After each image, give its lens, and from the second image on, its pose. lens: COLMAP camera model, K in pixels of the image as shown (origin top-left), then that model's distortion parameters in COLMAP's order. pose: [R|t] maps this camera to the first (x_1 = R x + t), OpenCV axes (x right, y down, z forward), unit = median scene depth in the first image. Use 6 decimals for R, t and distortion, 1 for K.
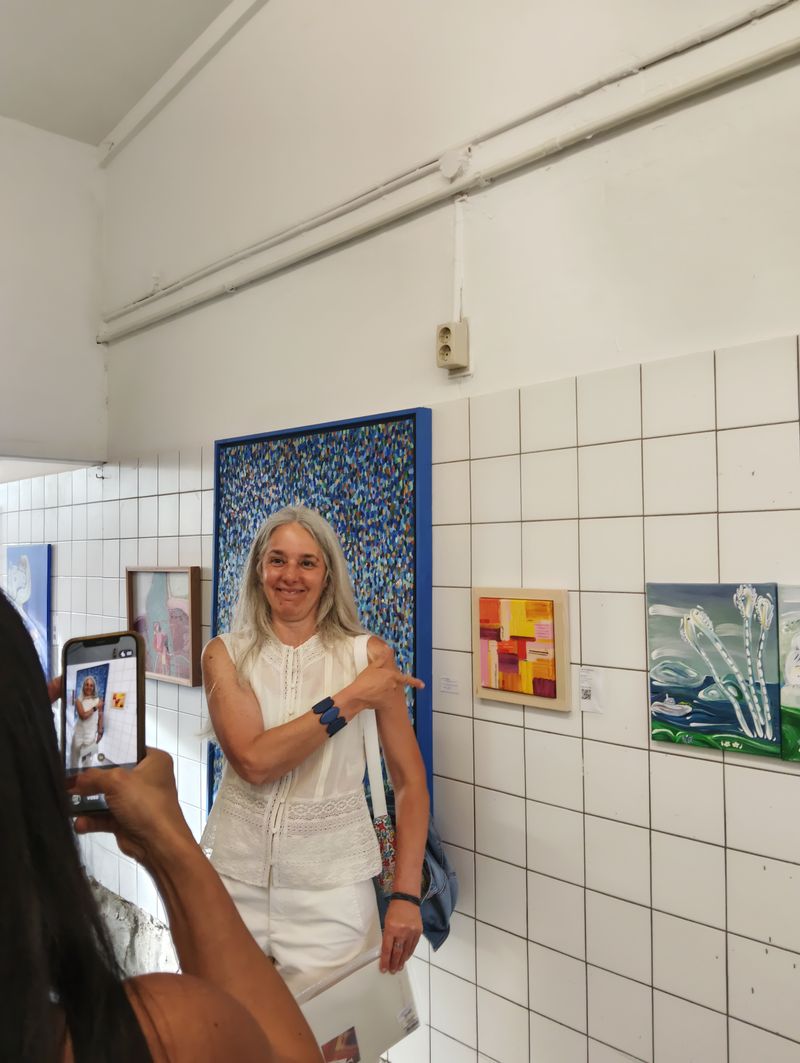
lens RADIAL K [[879.4, 0, 401.4], [0, 879.4, 524.9], [0, 0, 1]] dist [0.123583, -0.329313]
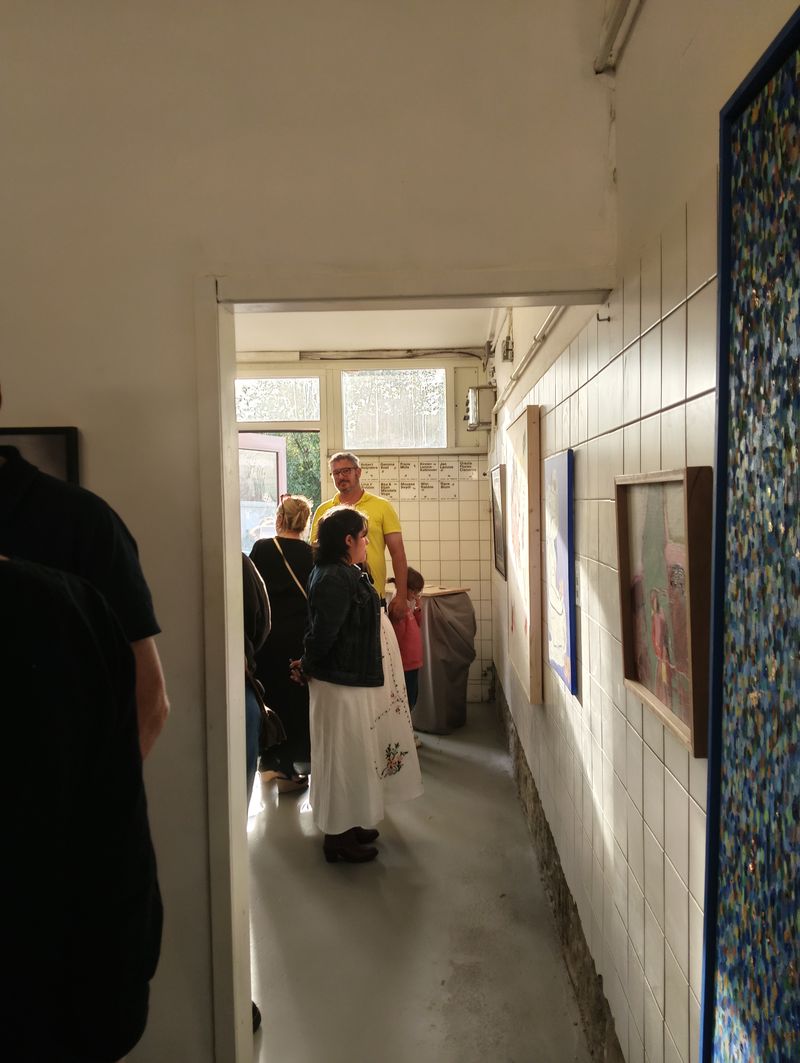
lens RADIAL K [[879.4, 0, 401.4], [0, 879.4, 524.9], [0, 0, 1]] dist [0.123583, -0.329313]
pose [[0.705163, 0.017571, -0.708827, -0.042981], [0.032147, 0.997873, 0.056718, 0.049611], [0.708316, -0.062782, 0.703098, 0.652916]]
